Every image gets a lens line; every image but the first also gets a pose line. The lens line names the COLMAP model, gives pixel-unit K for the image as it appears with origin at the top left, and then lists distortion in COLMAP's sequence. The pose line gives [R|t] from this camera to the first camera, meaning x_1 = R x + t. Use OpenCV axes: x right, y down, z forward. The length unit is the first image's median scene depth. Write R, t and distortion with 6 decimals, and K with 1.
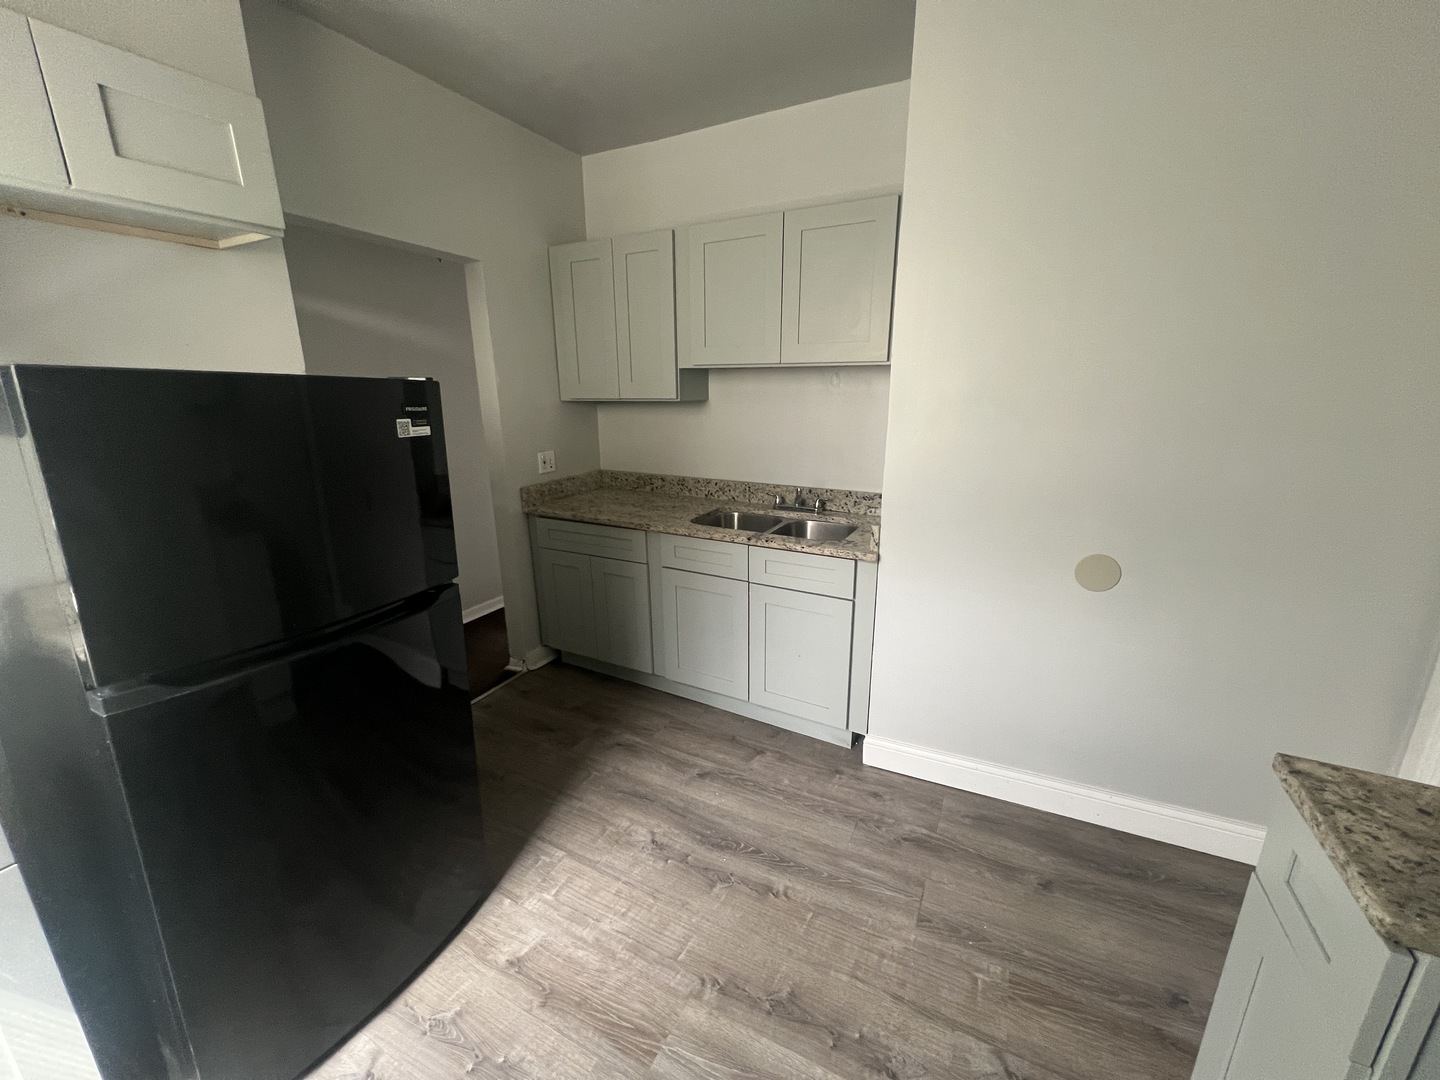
lens RADIAL K [[570.1, 0, 719.2], [0, 570.1, 534.9], [0, 0, 1]] dist [0.000128, 0.000056]
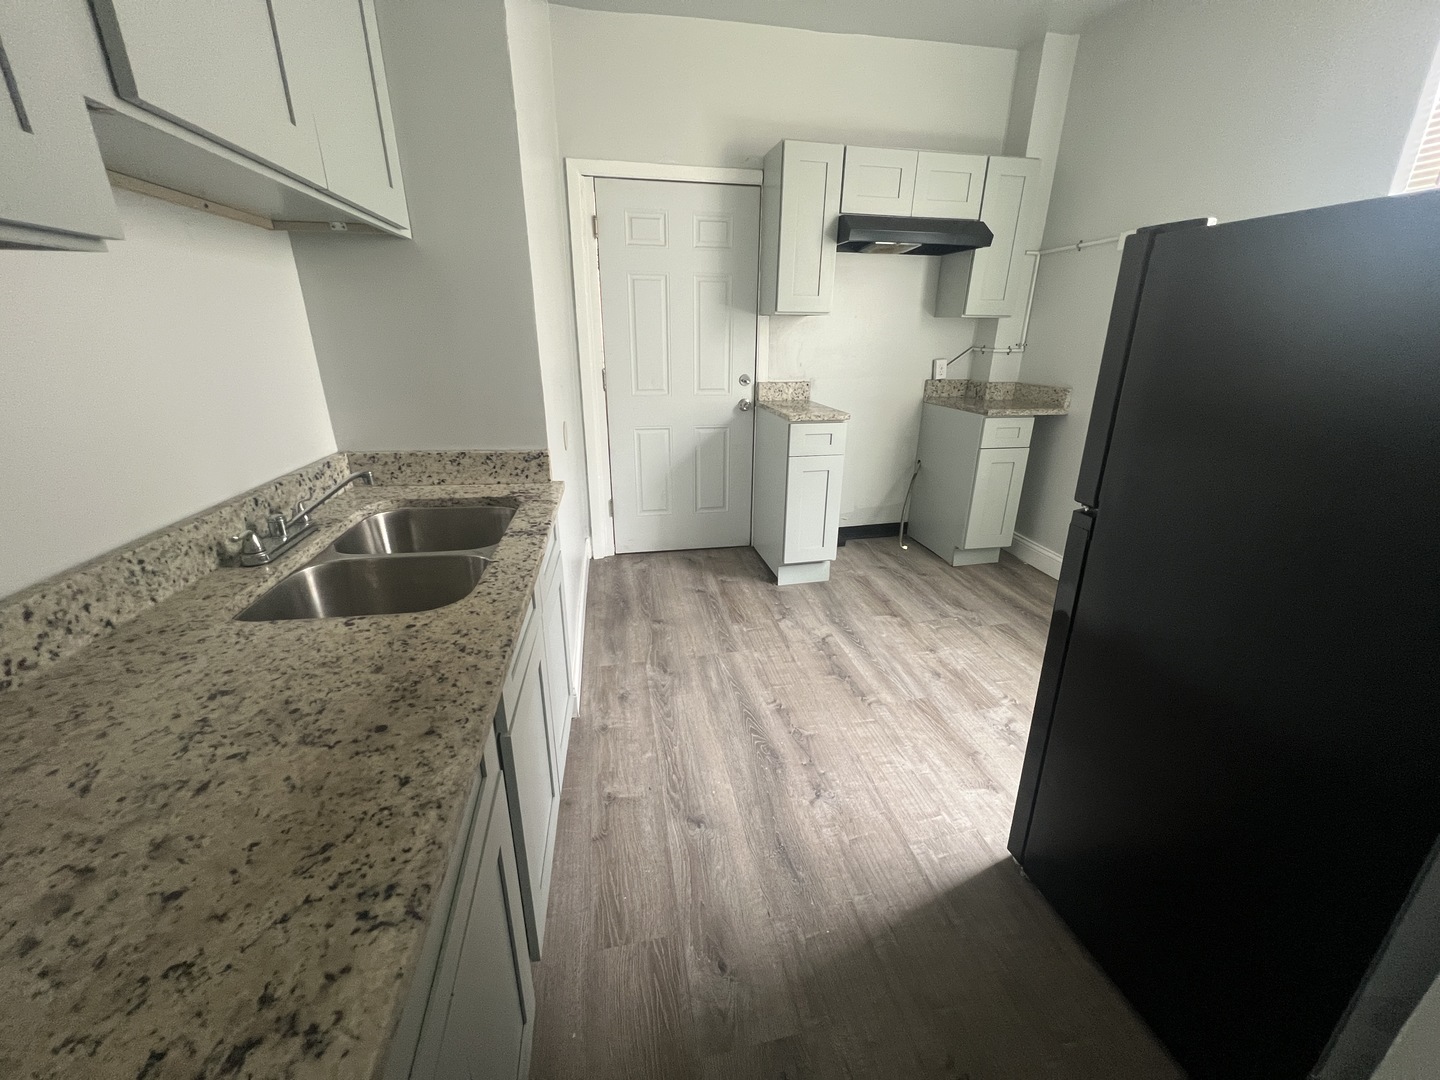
lens RADIAL K [[570.1, 0, 719.2], [0, 570.1, 534.9], [0, 0, 1]] dist [0.000128, 0.000056]
pose [[-0.617660, -0.265604, 0.740237, -0.576511], [0.198485, 0.858127, 0.473521, -0.278018], [-0.760986, 0.439401, -0.477312, 1.364978]]
